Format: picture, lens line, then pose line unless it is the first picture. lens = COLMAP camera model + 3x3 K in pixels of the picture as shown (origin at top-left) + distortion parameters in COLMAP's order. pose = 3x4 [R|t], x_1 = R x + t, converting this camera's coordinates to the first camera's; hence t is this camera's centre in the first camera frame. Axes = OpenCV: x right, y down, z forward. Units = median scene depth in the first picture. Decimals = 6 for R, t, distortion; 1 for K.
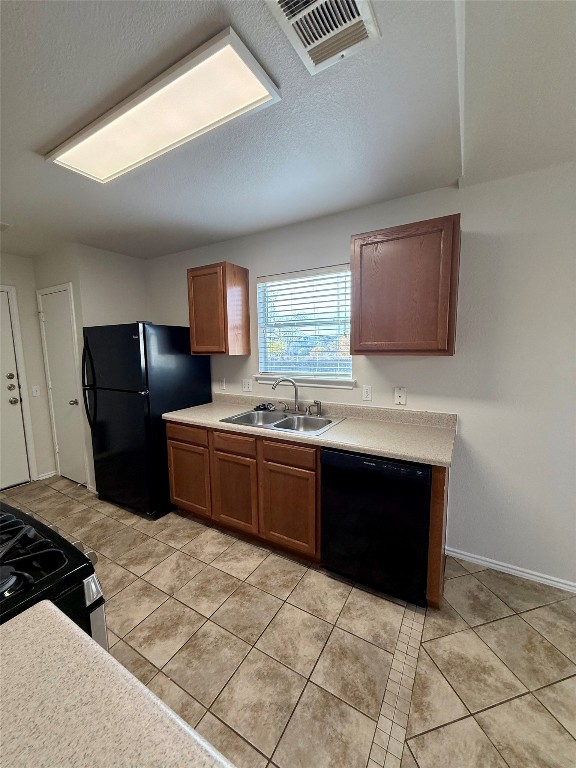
lens RADIAL K [[305.0, 0, 287.0], [0, 305.0, 382.0], [0, 0, 1]] dist [0.001019, -0.000136]
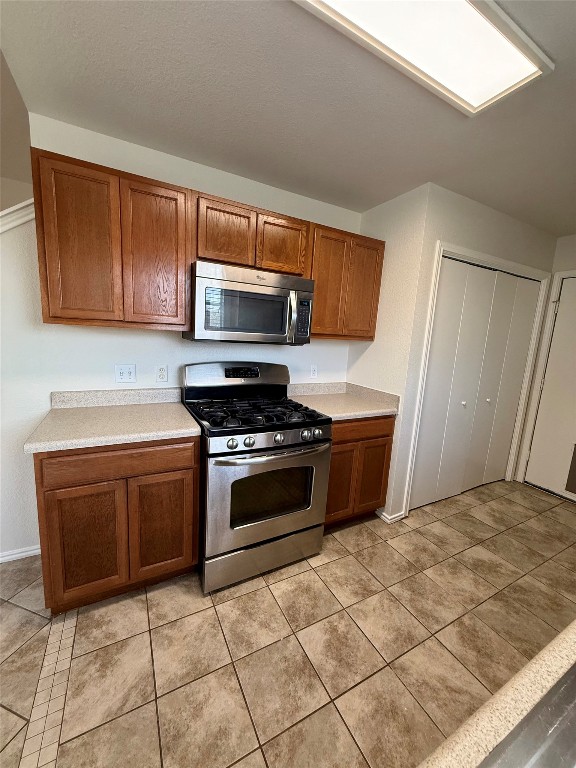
lens RADIAL K [[305.0, 0, 287.0], [0, 305.0, 382.0], [0, 0, 1]] dist [0.001019, -0.000136]
pose [[-0.514066, 0.122111, -0.849014, 0.223888], [-0.151404, 0.961355, 0.229942, -0.067650], [0.844282, 0.246749, -0.475712, 0.754834]]
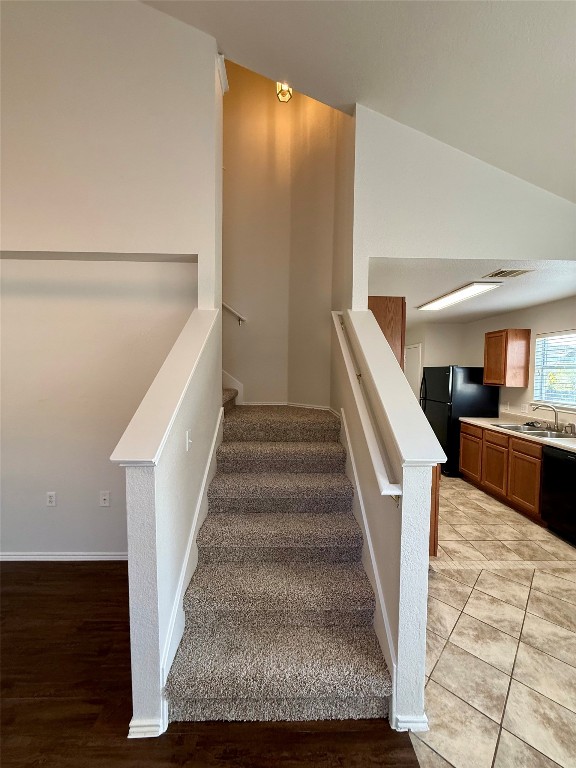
lens RADIAL K [[305.0, 0, 287.0], [0, 305.0, 382.0], [0, 0, 1]] dist [0.001019, -0.000136]
pose [[0.529830, 0.053260, -0.846430, 0.590600], [-0.121149, 0.992544, -0.013380, 0.051353], [0.839407, 0.109633, 0.532332, -0.857412]]
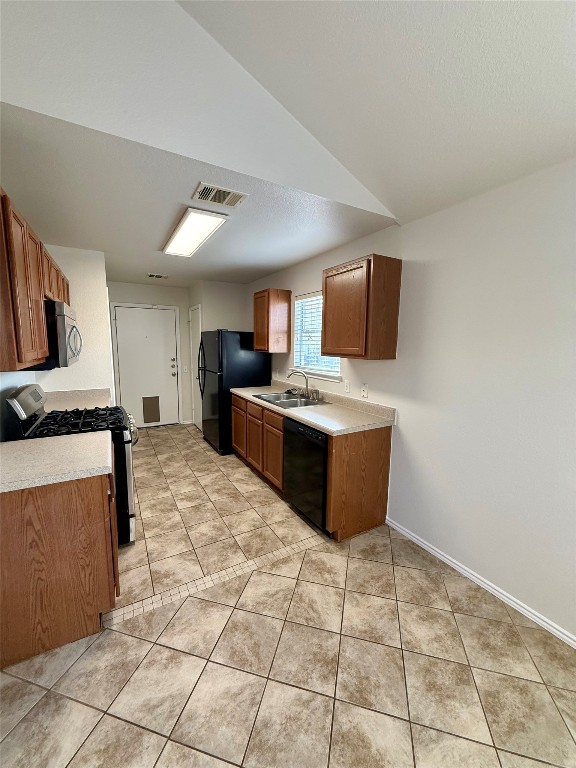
lens RADIAL K [[305.0, 0, 287.0], [0, 305.0, 382.0], [0, 0, 1]] dist [0.001019, -0.000136]
pose [[0.870850, 0.088184, -0.483575, 0.646825], [-0.083000, 0.996030, 0.032162, -0.002524], [0.484491, 0.012129, 0.874712, -0.238924]]
